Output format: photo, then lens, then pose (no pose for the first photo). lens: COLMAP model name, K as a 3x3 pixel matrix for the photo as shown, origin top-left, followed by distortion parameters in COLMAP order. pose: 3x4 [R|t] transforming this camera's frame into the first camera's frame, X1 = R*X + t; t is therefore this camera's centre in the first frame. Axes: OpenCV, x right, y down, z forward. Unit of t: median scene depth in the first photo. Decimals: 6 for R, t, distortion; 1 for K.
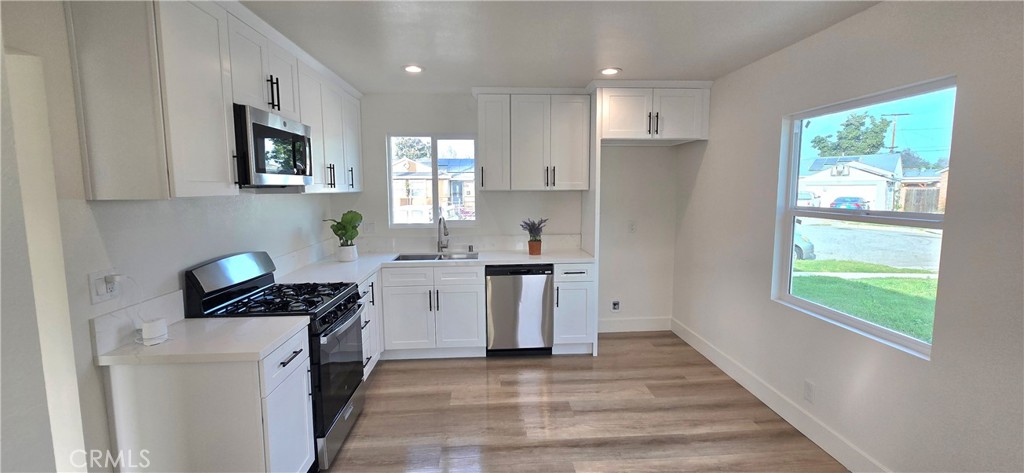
lens RADIAL K [[419.9, 0, 516.3], [0, 419.9, 231.3], [0, 0, 1]] dist [-0.000890, -0.000261]
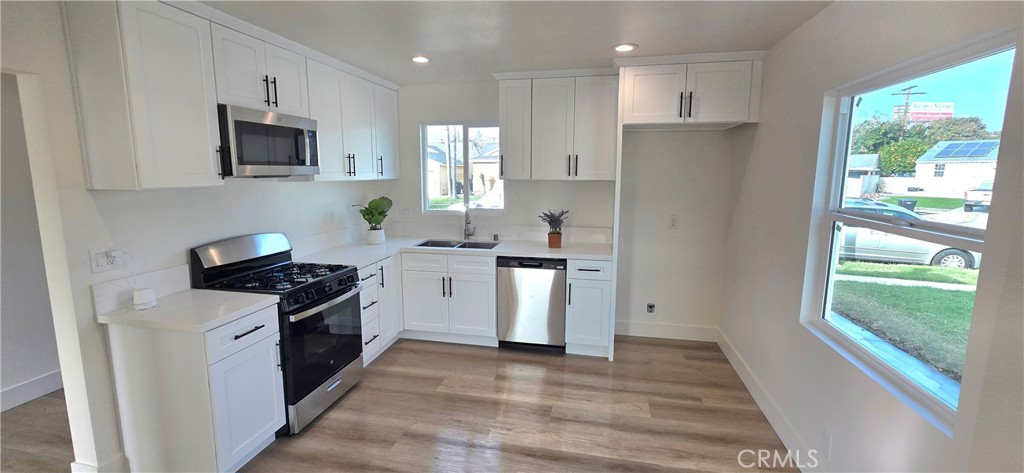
lens RADIAL K [[419.9, 0, 516.3], [0, 419.9, 231.3], [0, 0, 1]] dist [-0.000890, -0.000261]
pose [[0.961817, 0.048109, -0.269432, 0.237230], [-0.037050, 0.998255, 0.045986, -0.024403], [0.271175, -0.034248, 0.961921, 0.067171]]
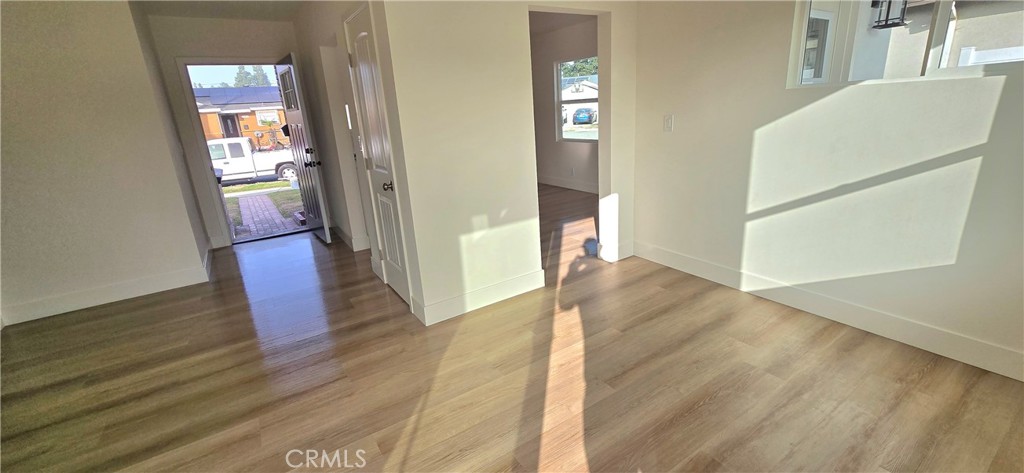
lens RADIAL K [[419.9, 0, 516.3], [0, 419.9, 231.3], [0, 0, 1]] dist [-0.000890, -0.000261]
pose [[0.869829, -0.187710, 0.456248, -0.665045], [0.108674, 0.974975, 0.193940, 0.145102], [-0.481235, -0.119112, 0.868461, -0.879977]]
